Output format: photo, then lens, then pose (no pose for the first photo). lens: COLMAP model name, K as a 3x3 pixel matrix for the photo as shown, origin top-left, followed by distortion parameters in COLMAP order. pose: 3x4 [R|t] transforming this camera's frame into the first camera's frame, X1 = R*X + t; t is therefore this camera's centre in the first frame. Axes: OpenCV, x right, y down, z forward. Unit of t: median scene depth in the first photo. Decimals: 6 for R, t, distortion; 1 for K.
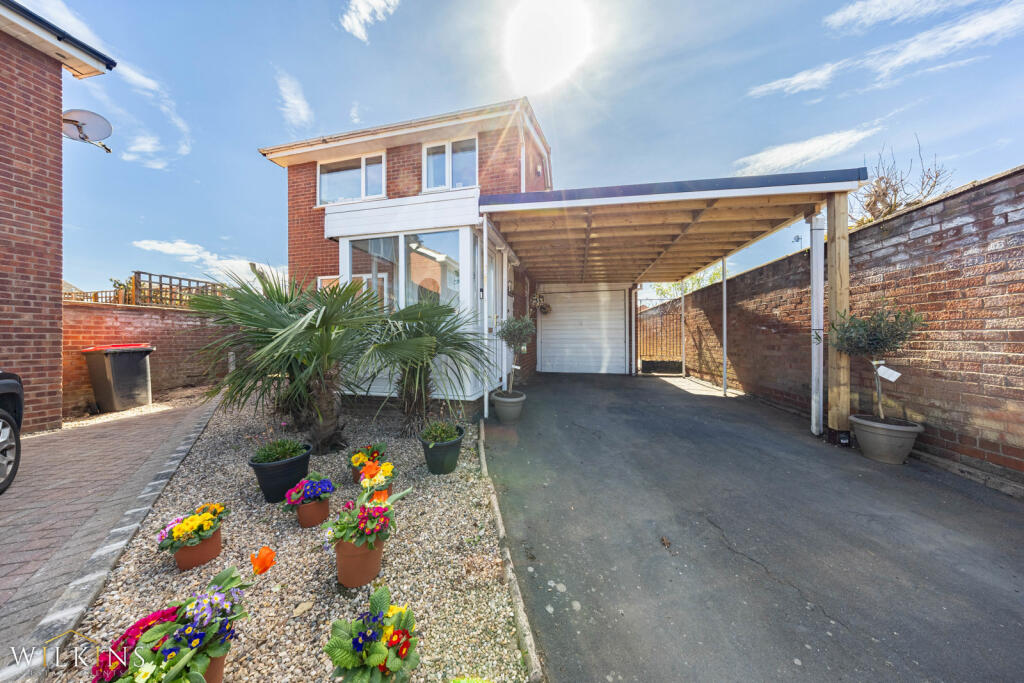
lens RADIAL K [[298.7, 0, 508.7], [0, 298.7, 341.5], [0, 0, 1]] dist [-0.003854, -0.000150]
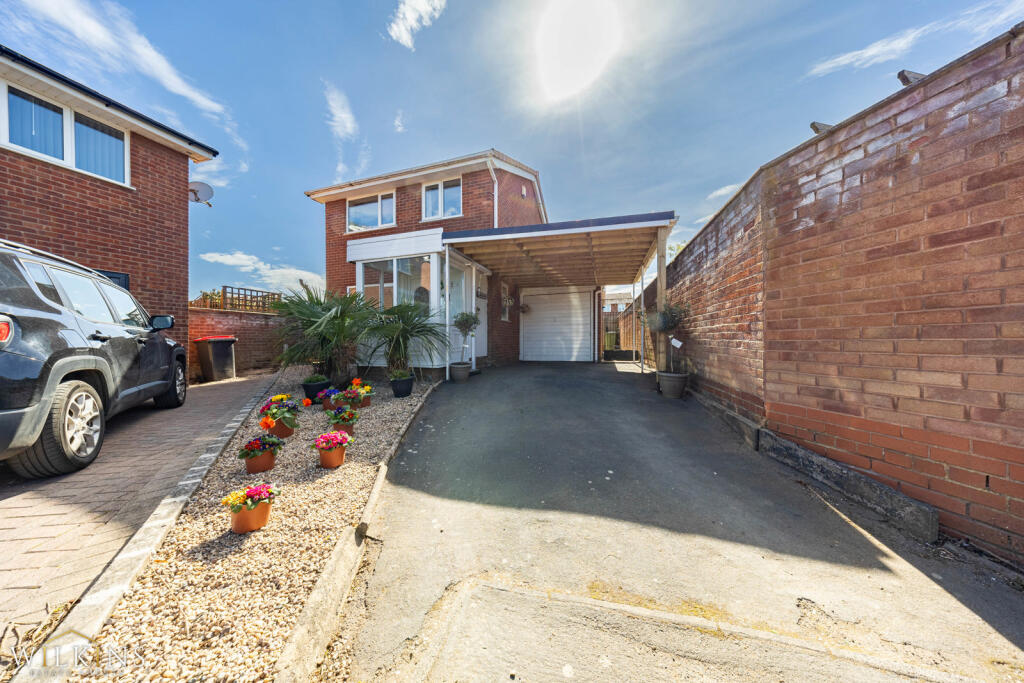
lens RADIAL K [[298.7, 0, 511.9], [0, 298.7, 341.3], [0, 0, 1]] dist [-0.003854, -0.000150]
pose [[0.995850, -0.004877, -0.090880, 0.232167], [0.004282, 0.999968, -0.006739, 0.043371], [0.090910, 0.006322, 0.995839, -0.278480]]
